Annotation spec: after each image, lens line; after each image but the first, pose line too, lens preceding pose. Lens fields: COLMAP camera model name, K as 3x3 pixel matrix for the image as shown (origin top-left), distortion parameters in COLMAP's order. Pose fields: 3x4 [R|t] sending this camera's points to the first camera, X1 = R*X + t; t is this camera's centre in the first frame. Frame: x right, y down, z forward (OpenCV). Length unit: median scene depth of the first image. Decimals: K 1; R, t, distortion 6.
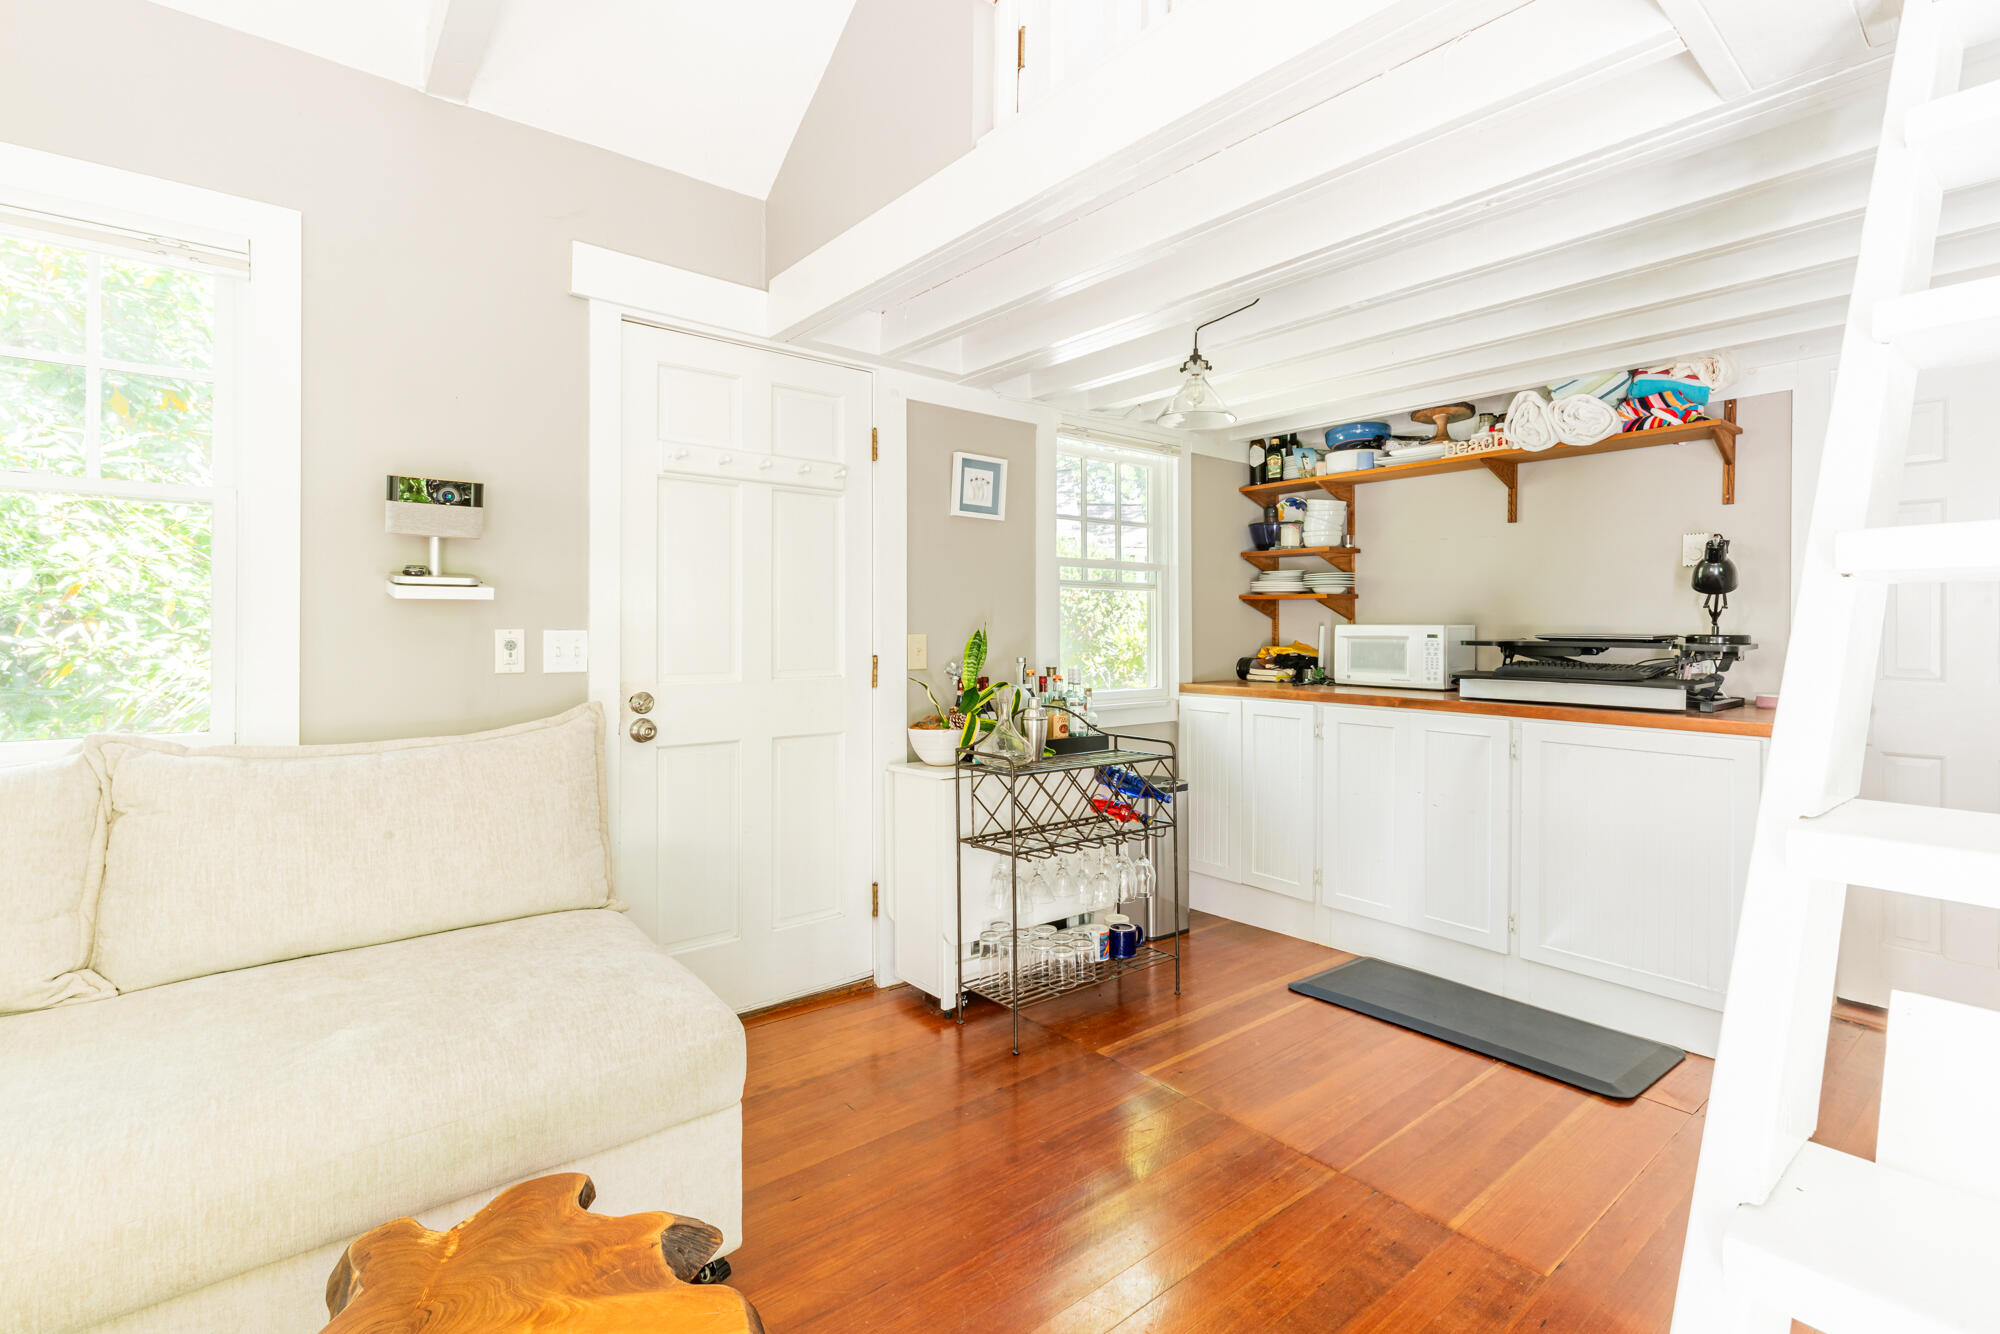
lens RADIAL K [[937.6, 0, 998.7], [0, 937.6, 635.3], [0, 0, 1]] dist [-0.000519, -0.000036]
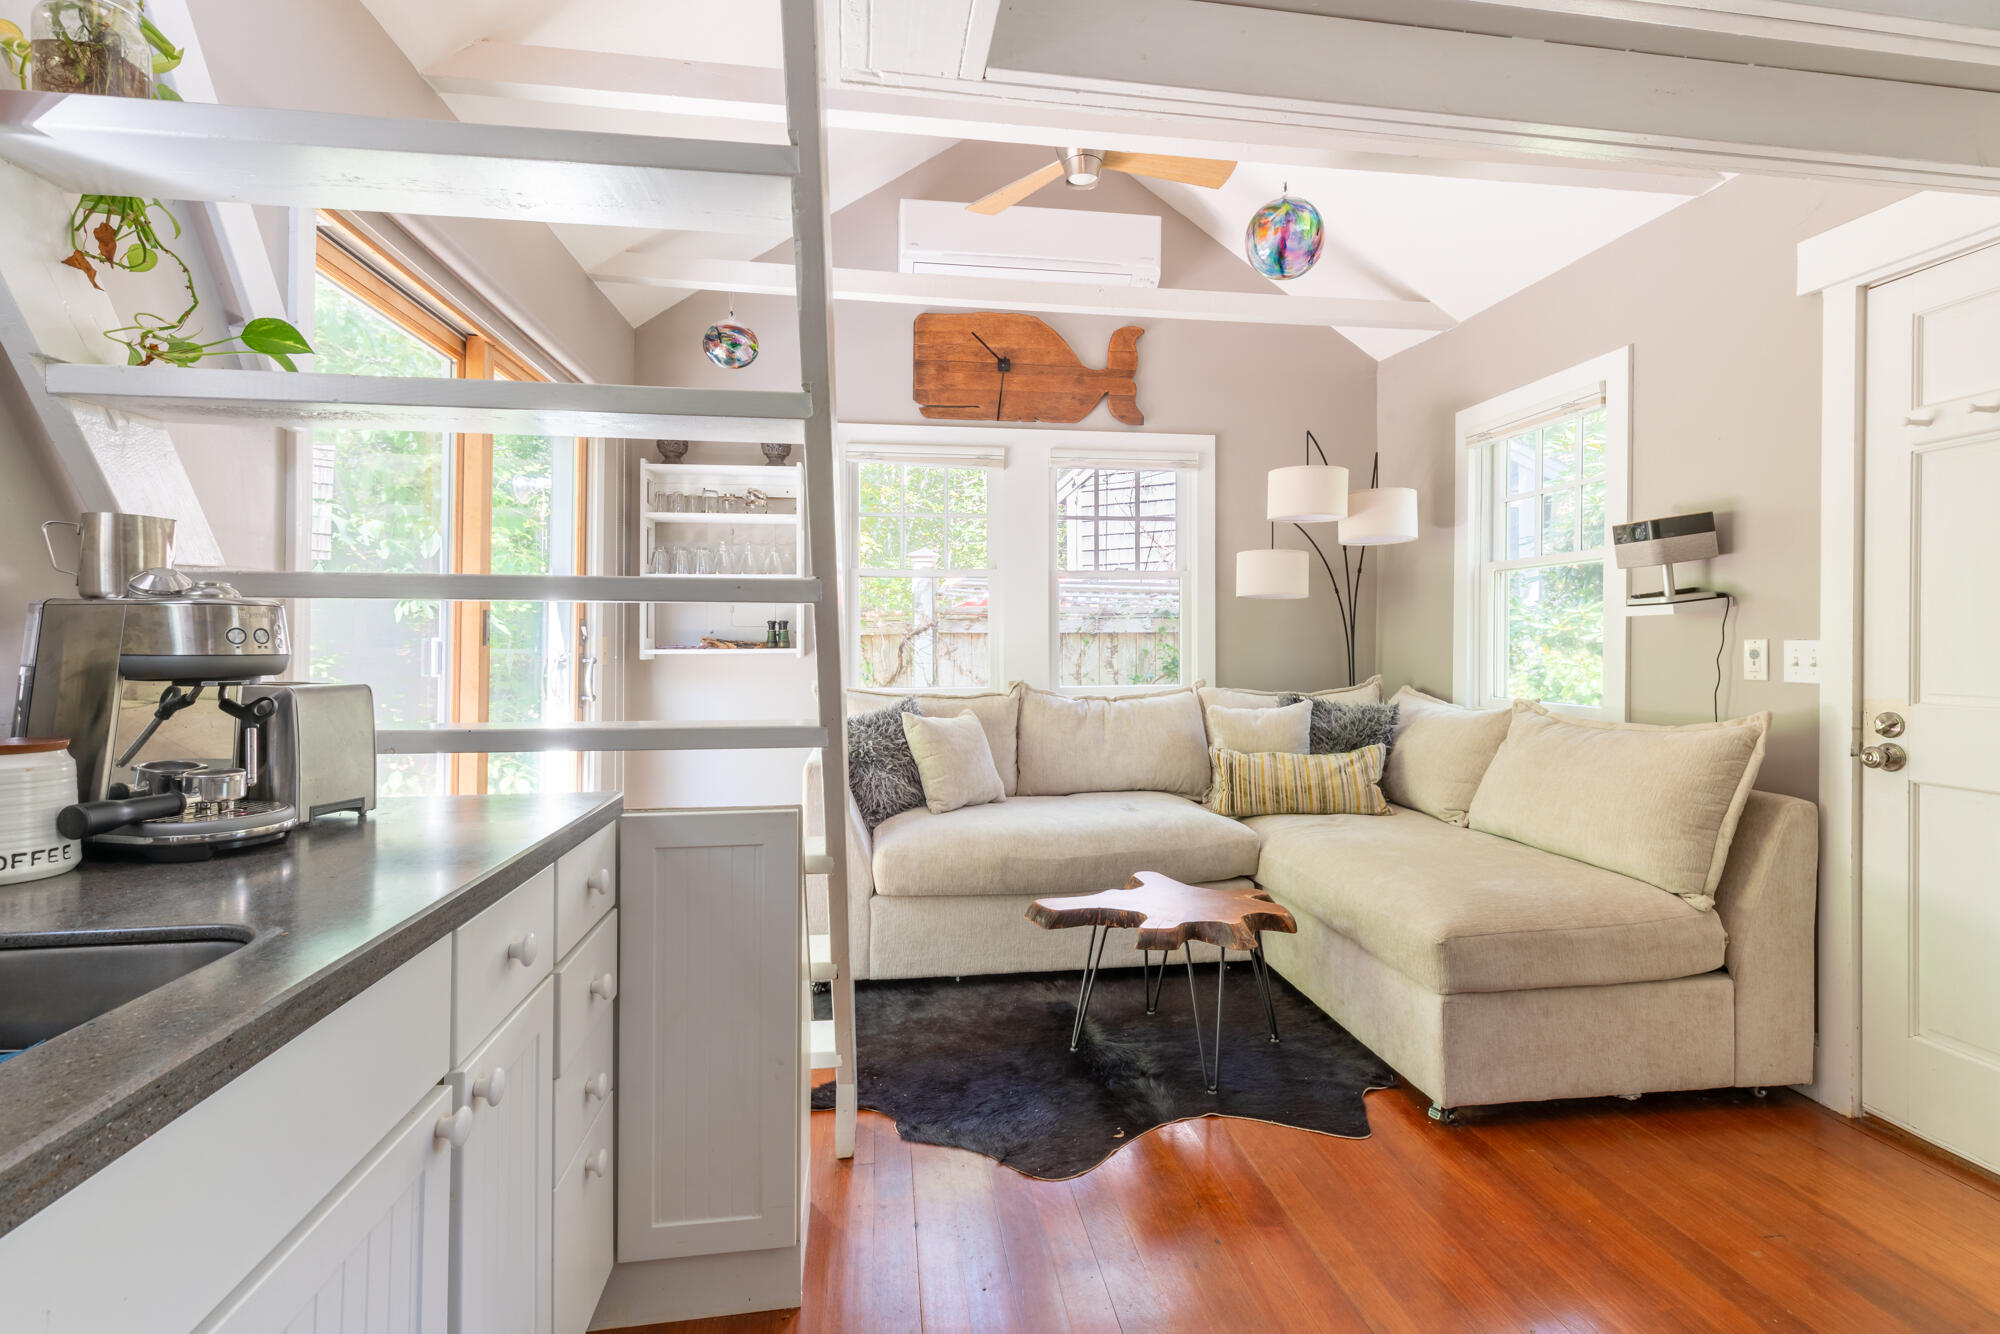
lens RADIAL K [[937.6, 0, 998.7], [0, 937.6, 635.3], [0, 0, 1]] dist [-0.000519, -0.000036]
pose [[-0.533608, -0.001030, -0.845731, 0.847725], [-0.000895, 0.999999, -0.000653, -0.009613], [0.845731, 0.000408, -0.533609, 0.841095]]
